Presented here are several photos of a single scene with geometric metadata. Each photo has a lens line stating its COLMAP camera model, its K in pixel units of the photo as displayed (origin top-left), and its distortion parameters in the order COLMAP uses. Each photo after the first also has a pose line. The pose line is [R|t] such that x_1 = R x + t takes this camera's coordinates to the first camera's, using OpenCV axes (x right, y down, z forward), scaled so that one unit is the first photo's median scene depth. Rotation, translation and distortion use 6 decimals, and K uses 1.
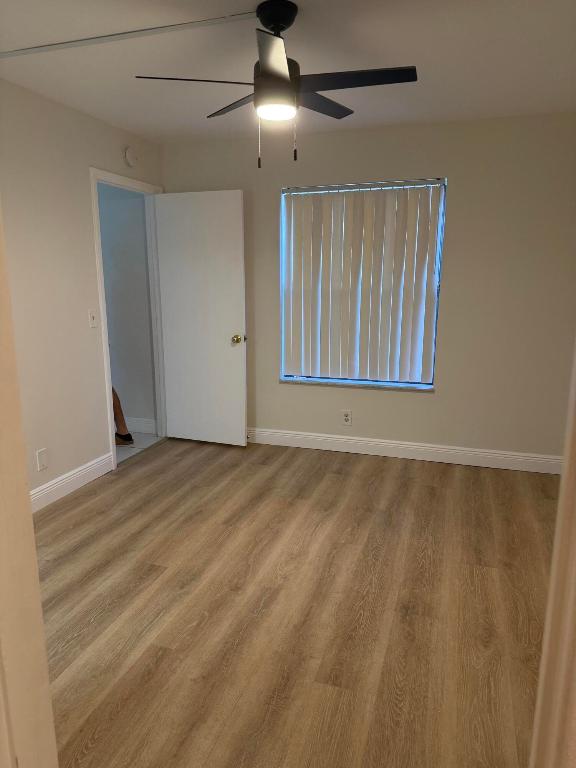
lens RADIAL K [[537.3, 0, 287.8], [0, 537.3, 385.3], [0, 0, 1]] dist [0.052866, -0.035814]
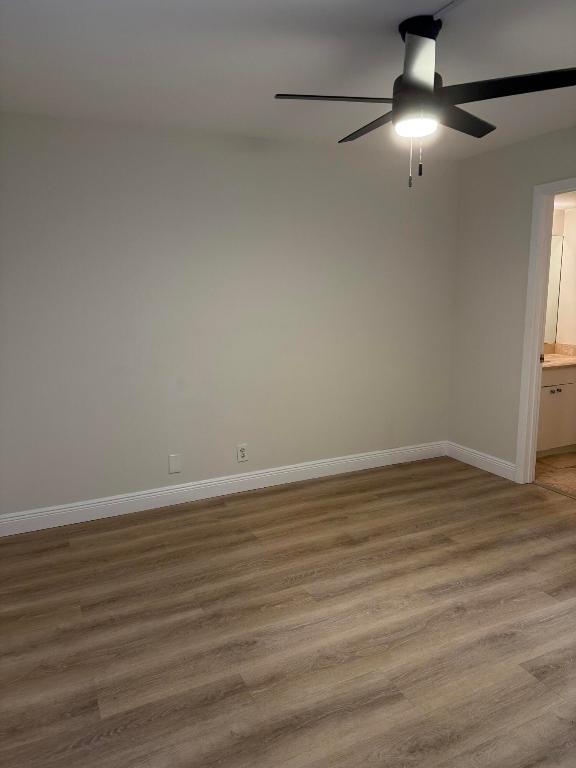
lens RADIAL K [[537.3, 0, 288.9], [0, 537.3, 383.0], [0, 0, 1]] dist [0.052866, -0.035814]
pose [[-0.680074, -0.127768, 0.721925, -0.532388], [0.155798, 0.937020, 0.312603, -0.364799], [-0.716398, 0.325068, -0.617336, 1.649152]]
